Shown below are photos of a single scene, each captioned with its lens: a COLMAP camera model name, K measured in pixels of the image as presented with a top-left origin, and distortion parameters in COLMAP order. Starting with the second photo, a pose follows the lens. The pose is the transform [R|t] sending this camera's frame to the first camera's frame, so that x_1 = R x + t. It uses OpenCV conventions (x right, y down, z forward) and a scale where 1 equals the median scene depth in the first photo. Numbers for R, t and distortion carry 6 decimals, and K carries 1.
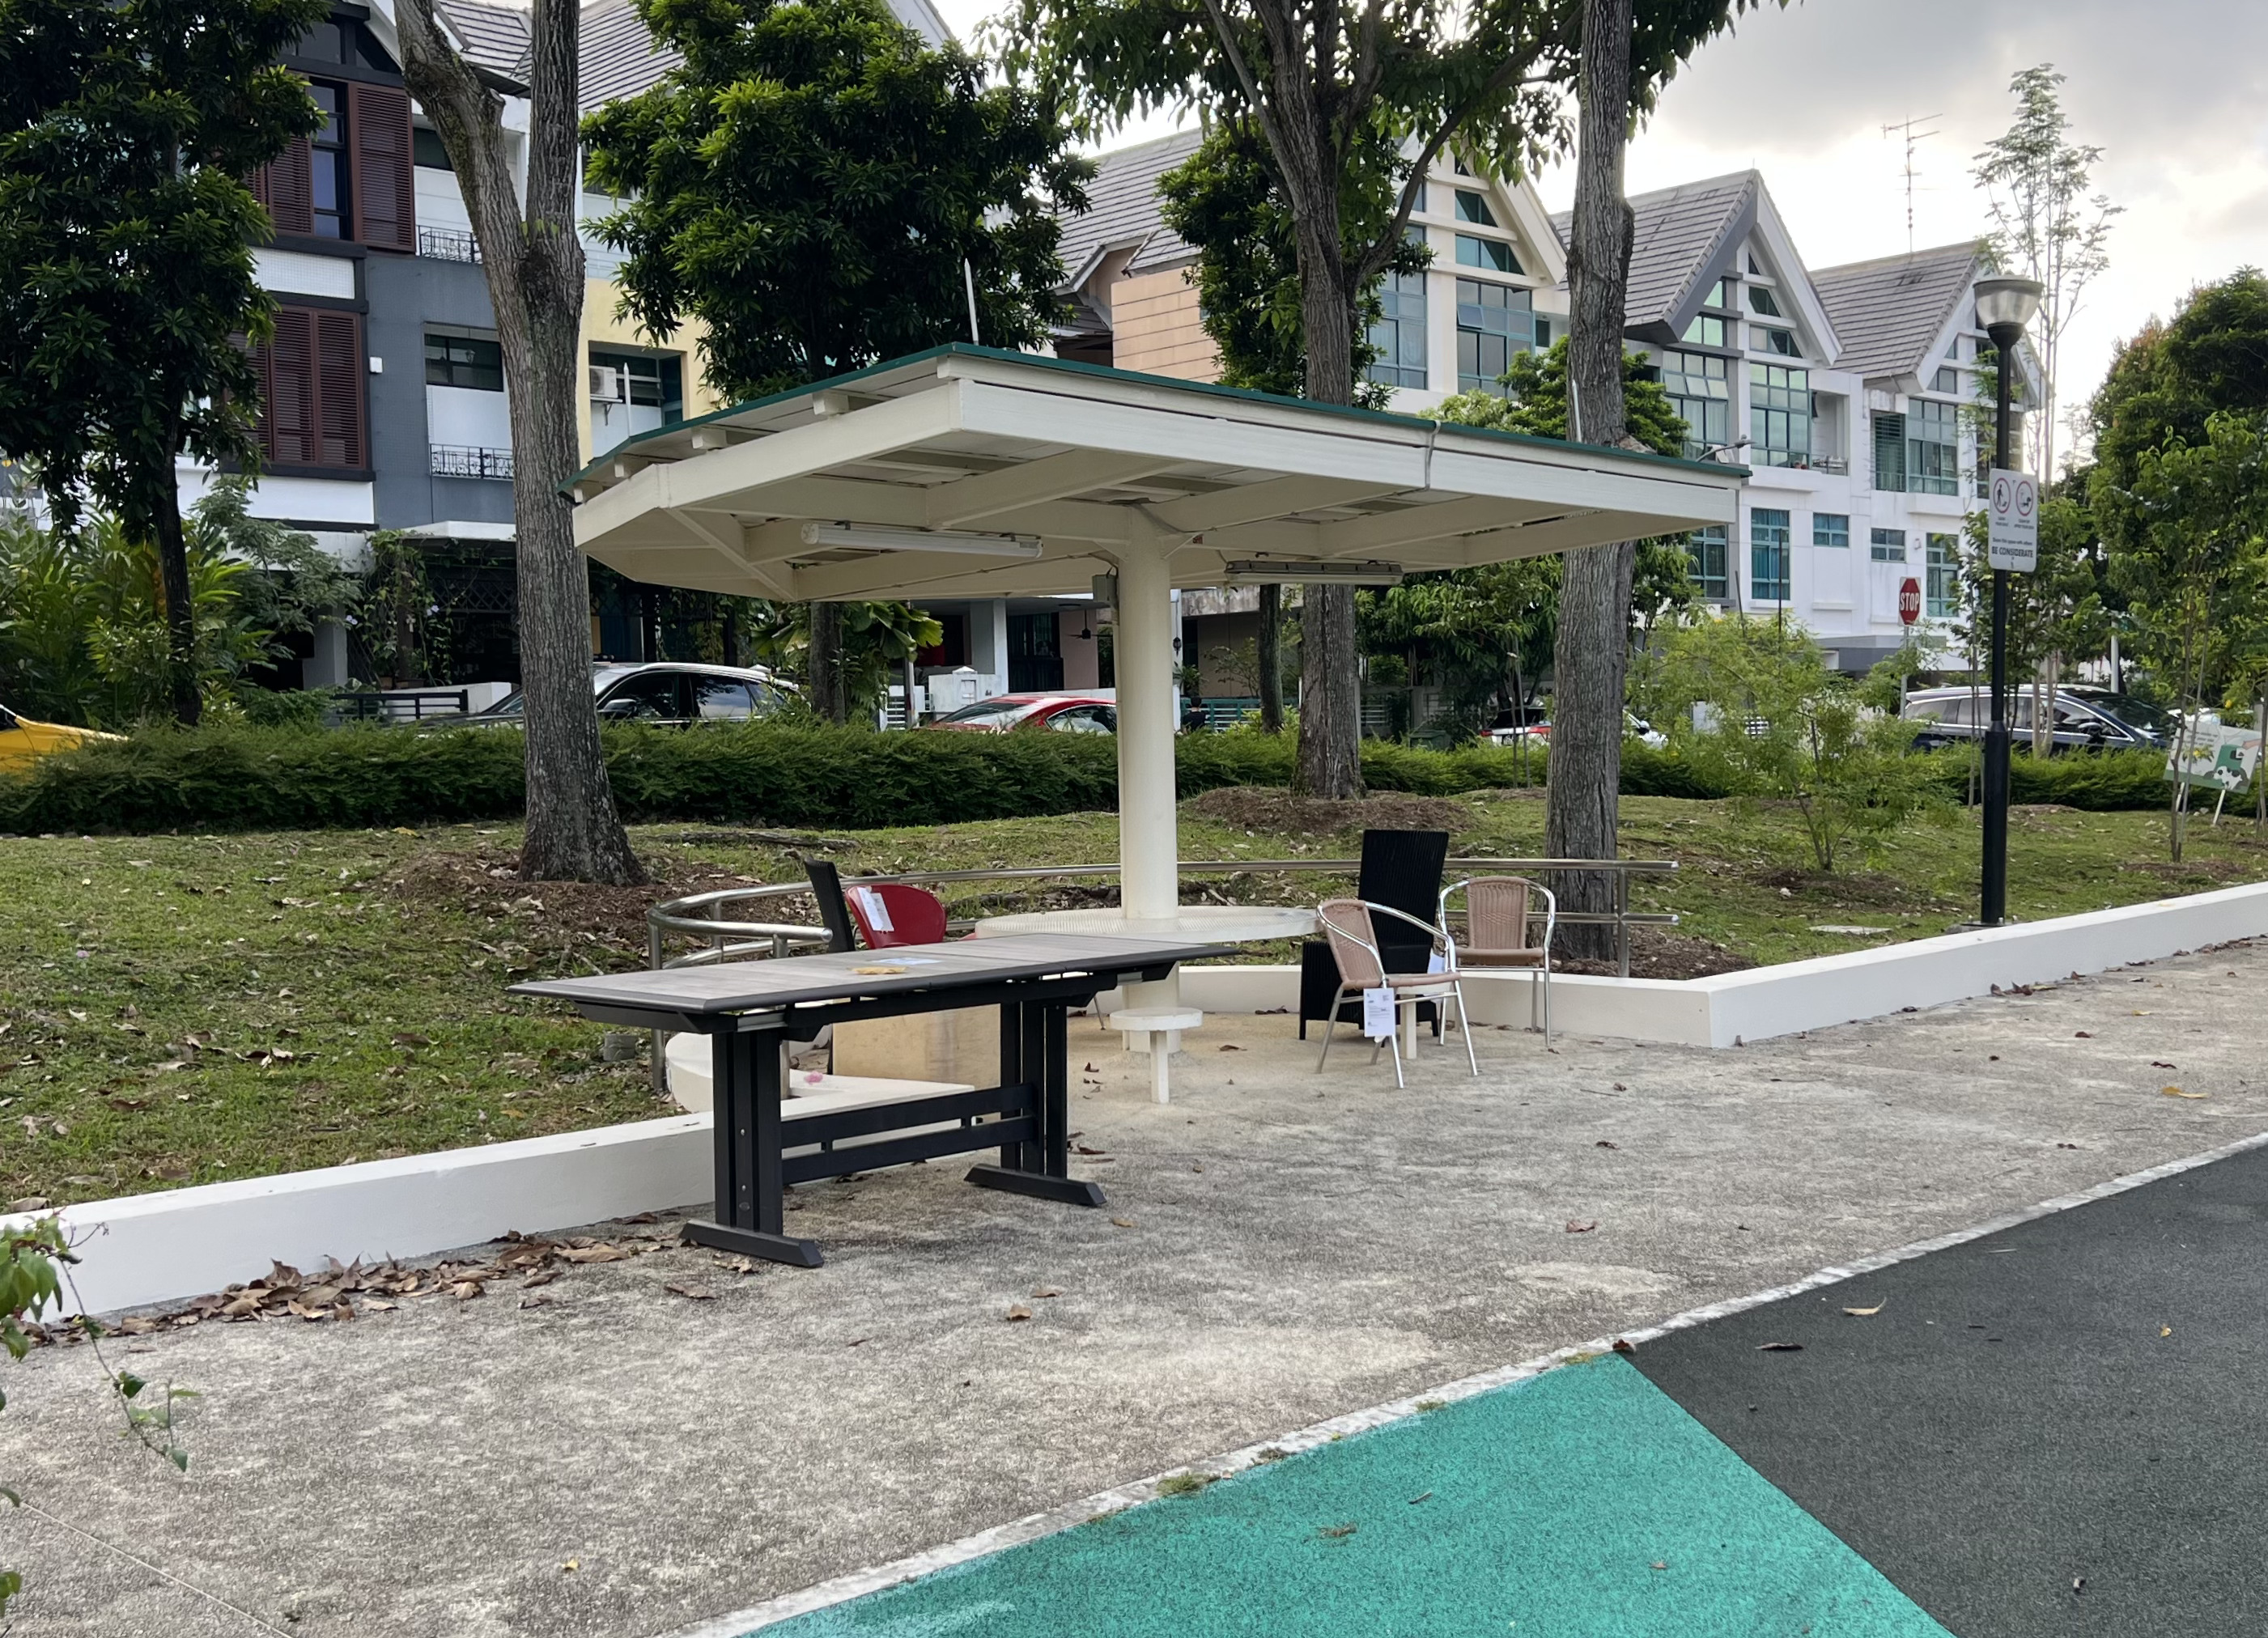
lens RADIAL K [[2408.5, 0, 1134.0], [0, 2408.5, 819.0], [0, 0, 1]] dist [0.002146, -0.000187]
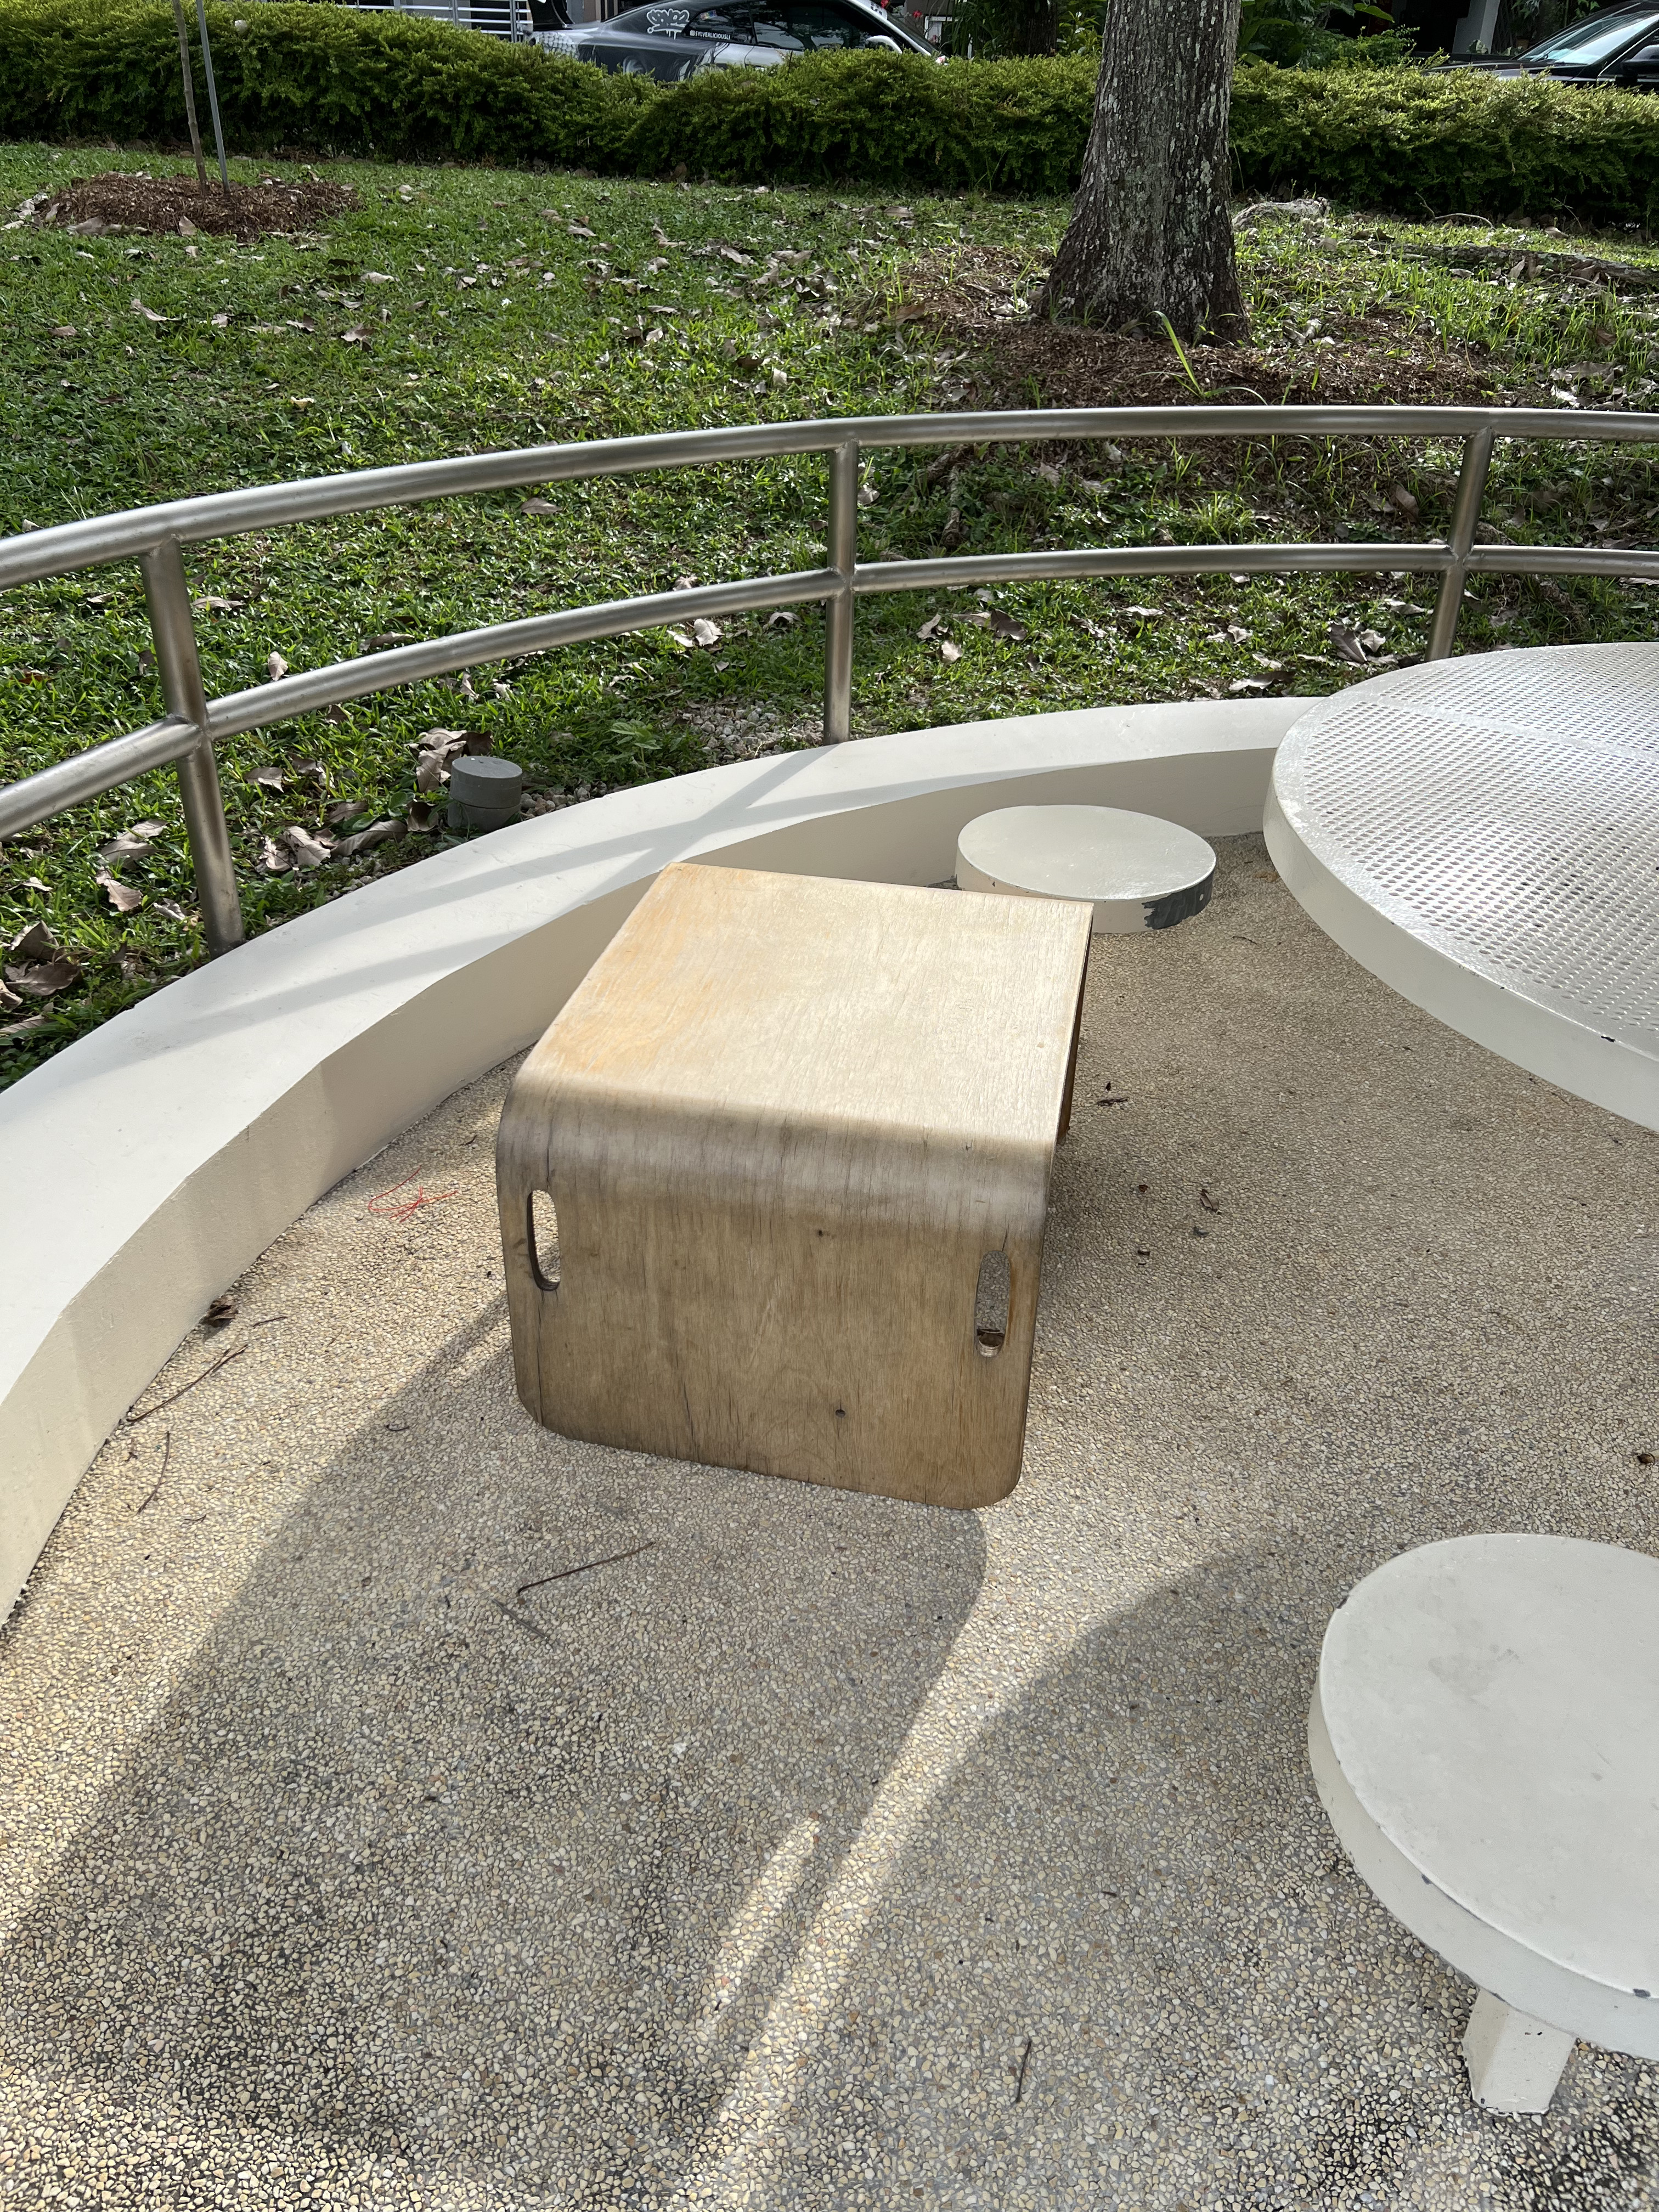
lens RADIAL K [[1628.2, 0, 829.5], [0, 1628.2, 1106.0], [0, 0, 1]] dist [0.007200, -0.006682]
pose [[0.745661, 0.376123, -0.550019, 0.004496], [-0.061687, 0.860873, 0.505067, -0.004483], [0.663464, -0.342680, 0.665121, 0.463941]]
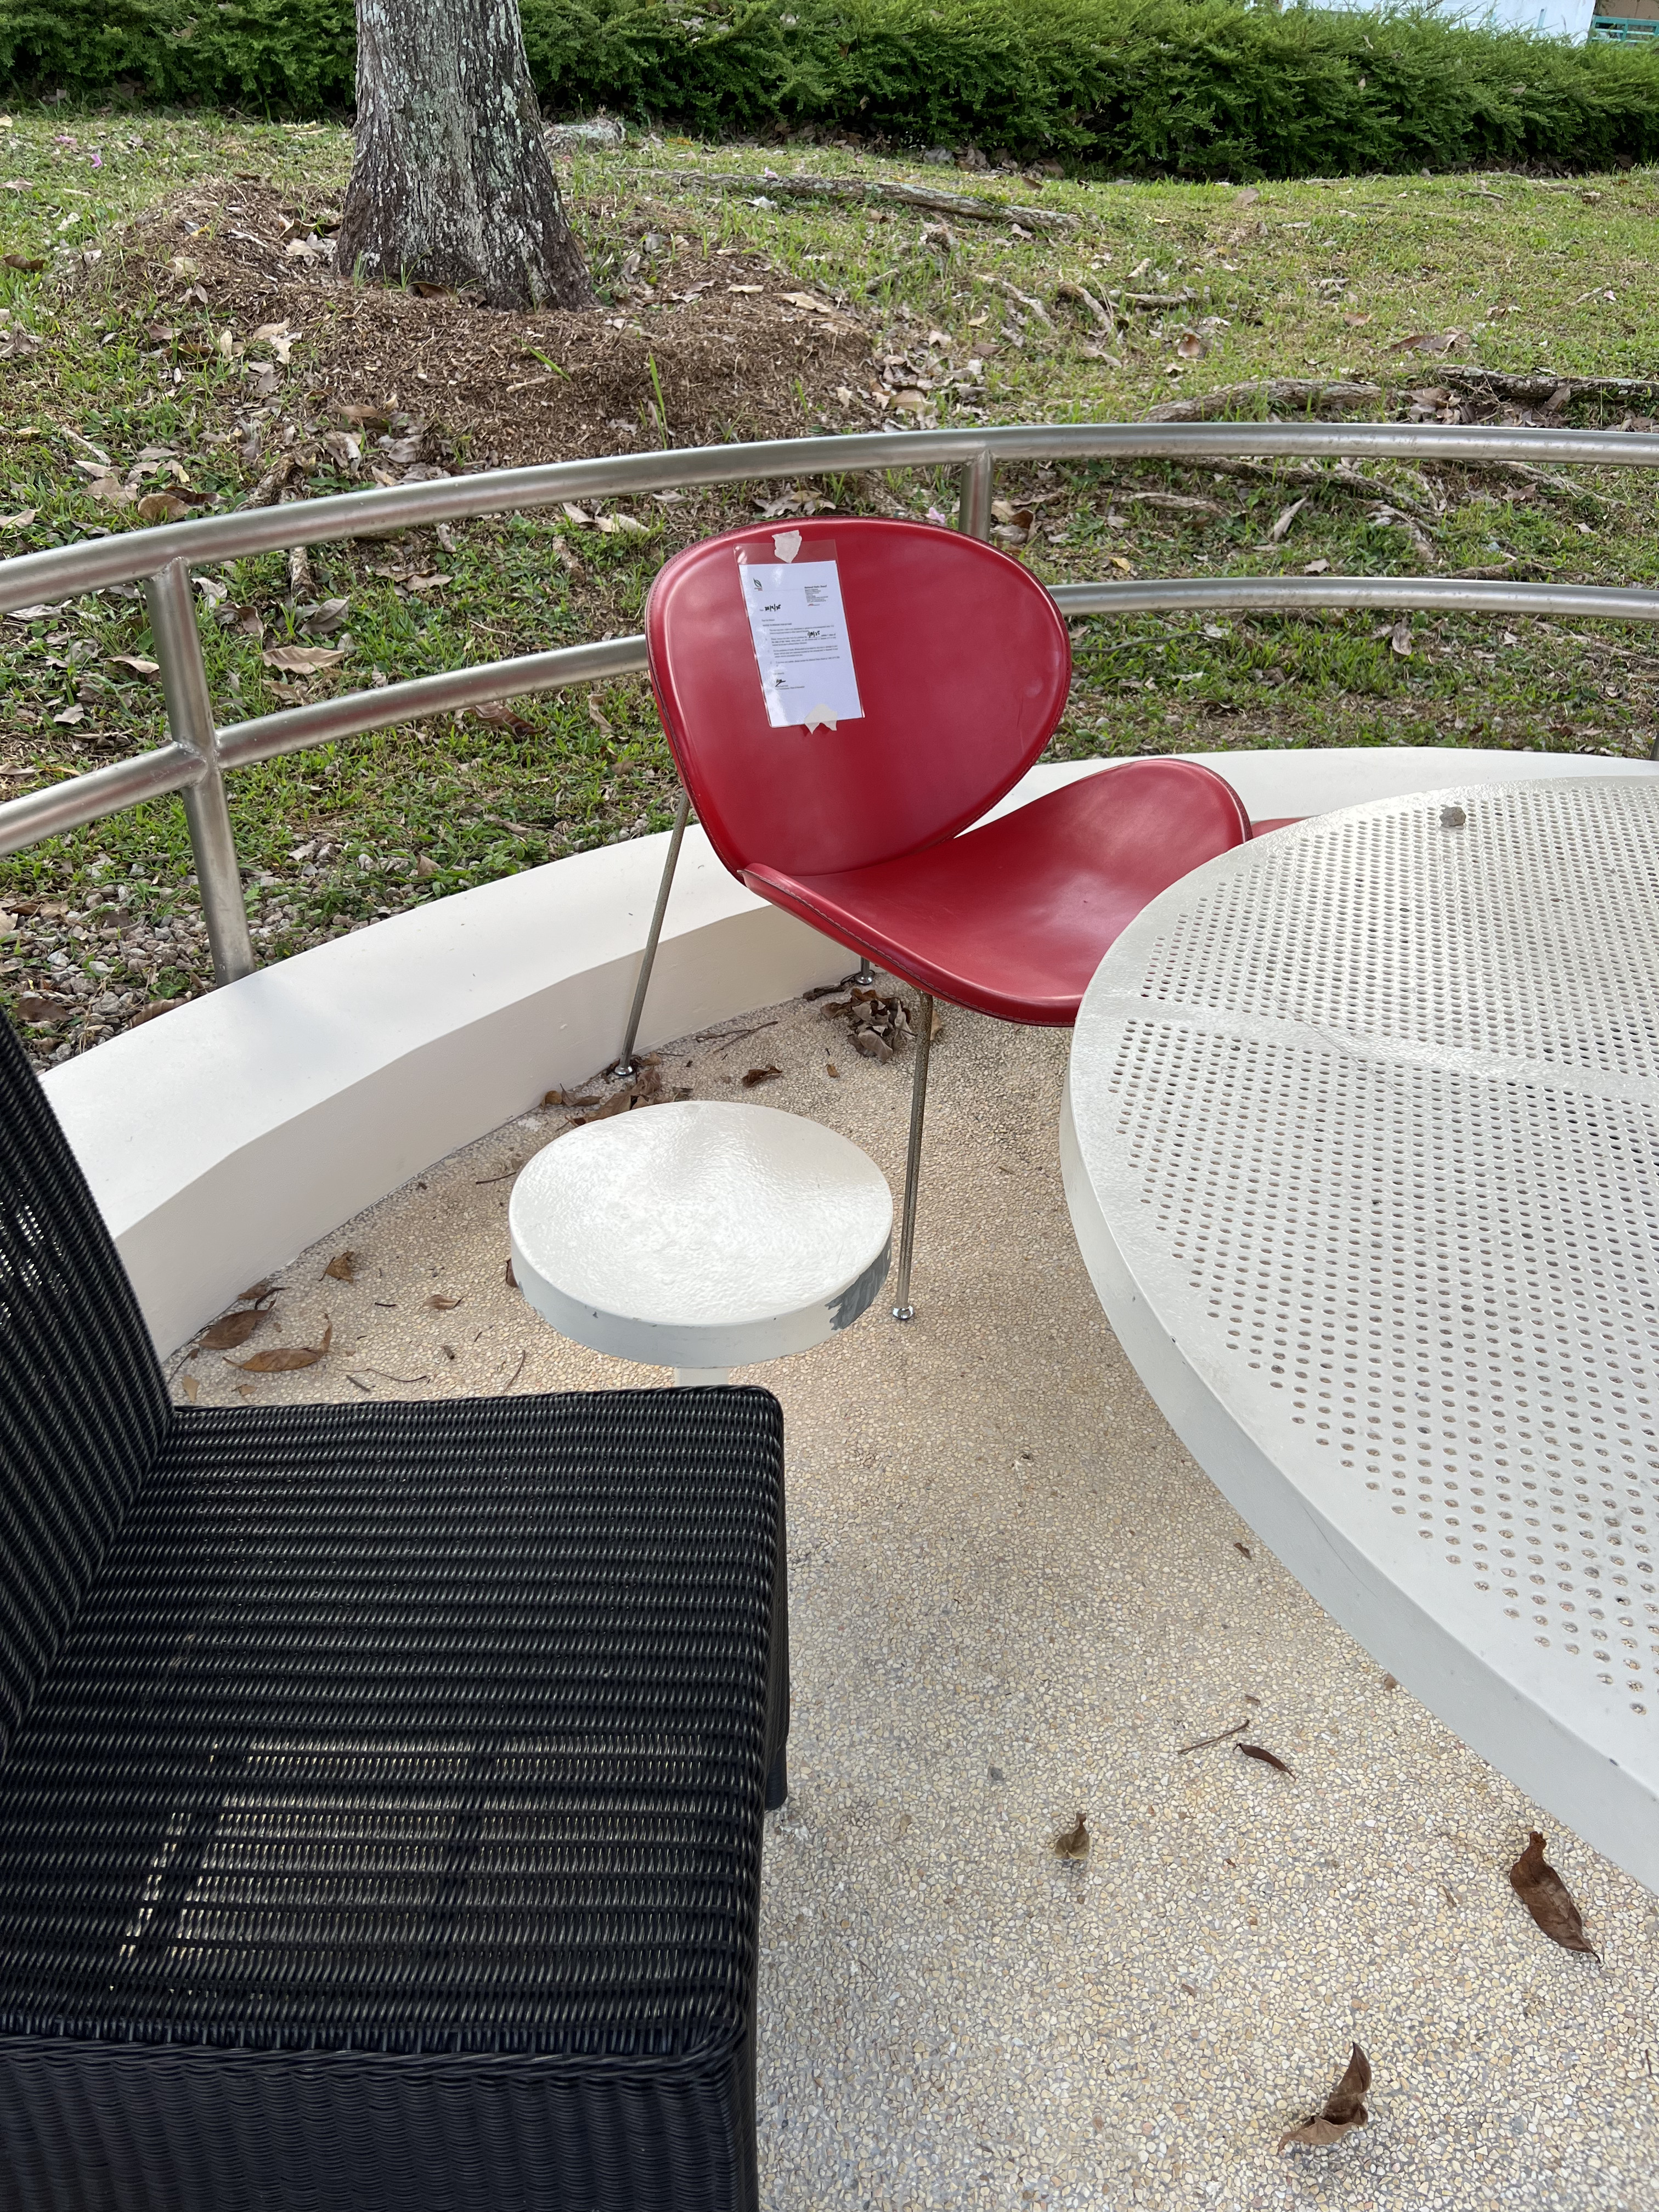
lens RADIAL K [[1628.2, 0, 829.5], [0, 1628.2, 1106.0], [0, 0, 1]] dist [0.007200, -0.006682]
pose [[0.945579, 0.219367, -0.240329, -0.029985], [-0.064368, 0.850090, 0.522689, -0.007686], [0.318962, -0.478774, 0.817948, 0.500961]]
